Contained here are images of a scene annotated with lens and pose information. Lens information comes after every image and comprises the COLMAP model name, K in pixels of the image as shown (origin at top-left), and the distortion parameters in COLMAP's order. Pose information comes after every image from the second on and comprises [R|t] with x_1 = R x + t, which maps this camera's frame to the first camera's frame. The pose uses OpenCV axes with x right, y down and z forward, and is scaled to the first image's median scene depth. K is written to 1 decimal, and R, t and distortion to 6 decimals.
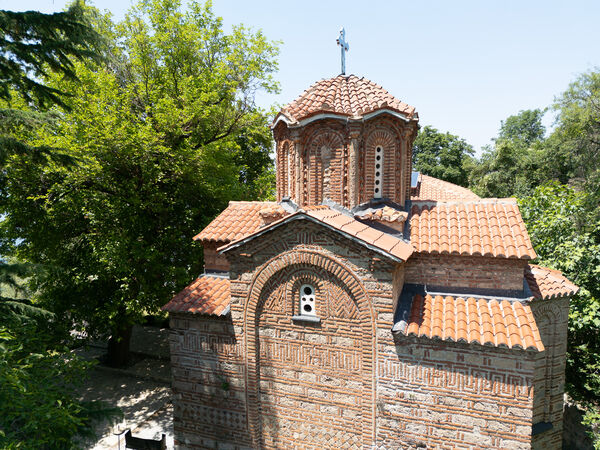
lens RADIAL K [[439.1, 0, 294.7], [0, 439.1, 221.1], [0, 0, 1]] dist [0.065352, -0.060001]
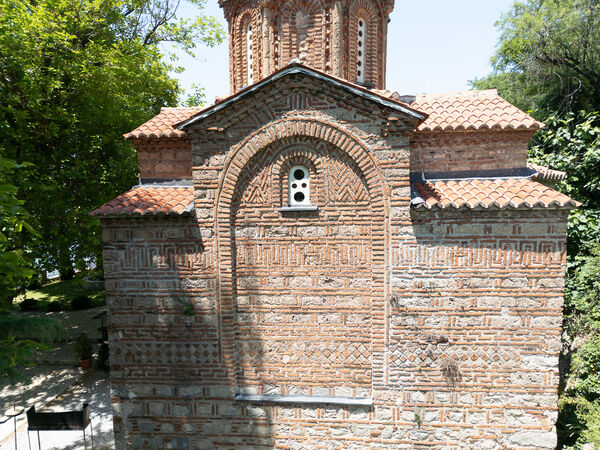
lens RADIAL K [[439.1, 0, 303.0], [0, 439.1, 224.7], [0, 0, 1]] dist [0.065352, -0.060001]
pose [[0.961266, -0.031393, 0.273829, -0.181755], [0.032174, 0.999481, 0.001640, 0.245179], [-0.273739, 0.007234, 0.961777, 0.228620]]
